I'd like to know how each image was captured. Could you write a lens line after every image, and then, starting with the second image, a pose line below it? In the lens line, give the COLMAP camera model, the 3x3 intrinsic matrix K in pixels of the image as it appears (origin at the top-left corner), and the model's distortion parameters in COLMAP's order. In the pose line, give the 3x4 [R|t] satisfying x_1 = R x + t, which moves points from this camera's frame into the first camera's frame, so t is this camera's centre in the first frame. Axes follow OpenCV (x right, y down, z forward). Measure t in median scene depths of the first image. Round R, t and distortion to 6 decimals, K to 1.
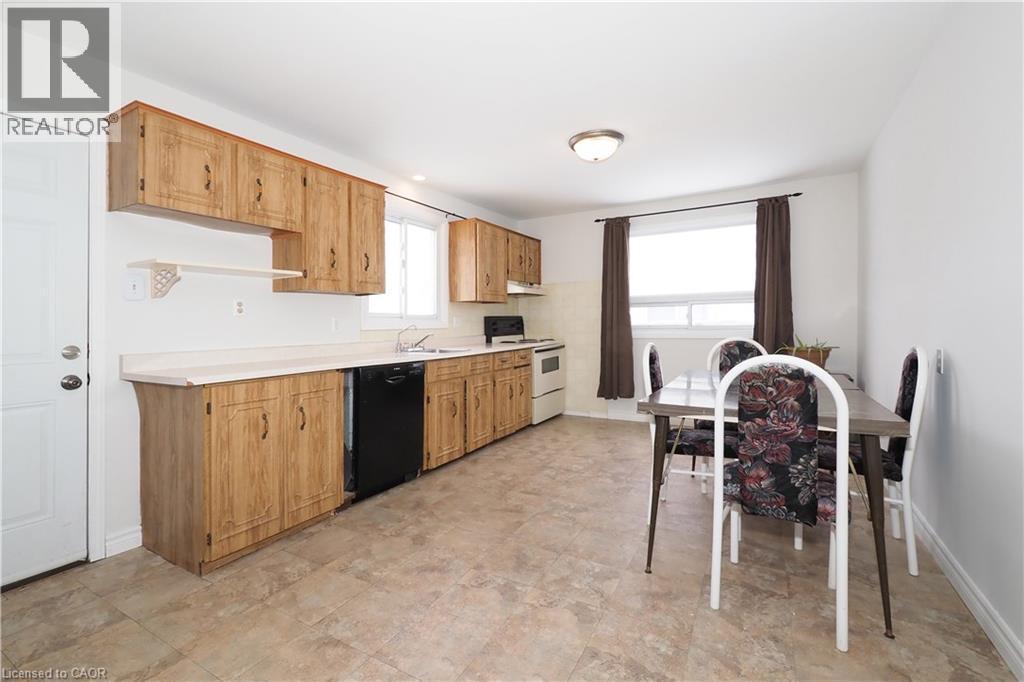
lens RADIAL K [[464.4, 0, 461.3], [0, 464.4, 329.1], [0, 0, 1]] dist [-0.004107, -0.000774]
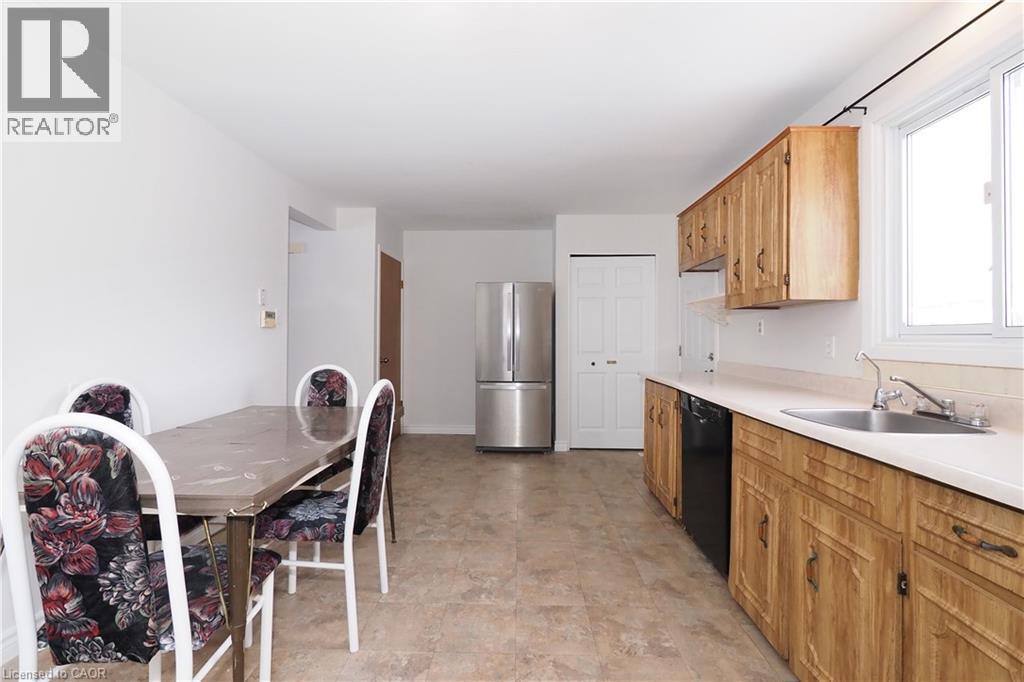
lens RADIAL K [[456.9, 0, 514.4], [0, 456.9, 337.1], [0, 0, 1]] dist [-0.005318, 0.000533]
pose [[-0.838390, 0.007351, -0.545021, 0.587844], [0.000526, 0.999919, 0.012678, -0.040597], [0.545070, 0.010342, -0.838326, 1.624205]]
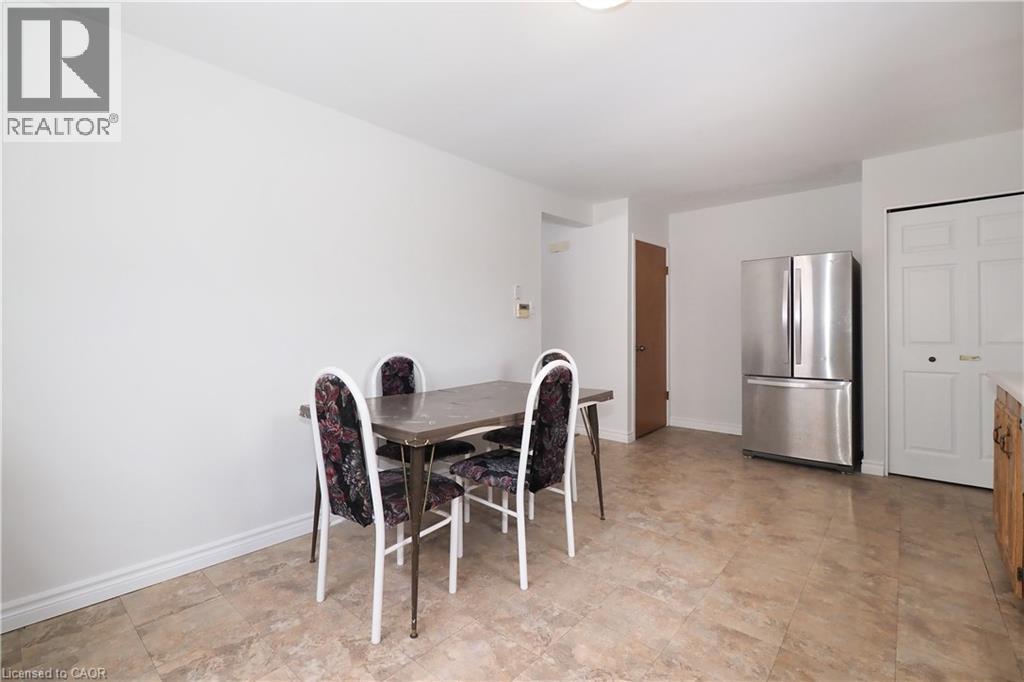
lens RADIAL K [[464.4, 0, 485.8], [0, 464.4, 329.6], [0, 0, 1]] dist [-0.004107, -0.000774]
pose [[-0.989989, 0.015267, 0.140315, 0.394627], [0.016798, 0.999812, 0.009733, -0.029362], [-0.140140, 0.011993, -0.990059, 1.723465]]
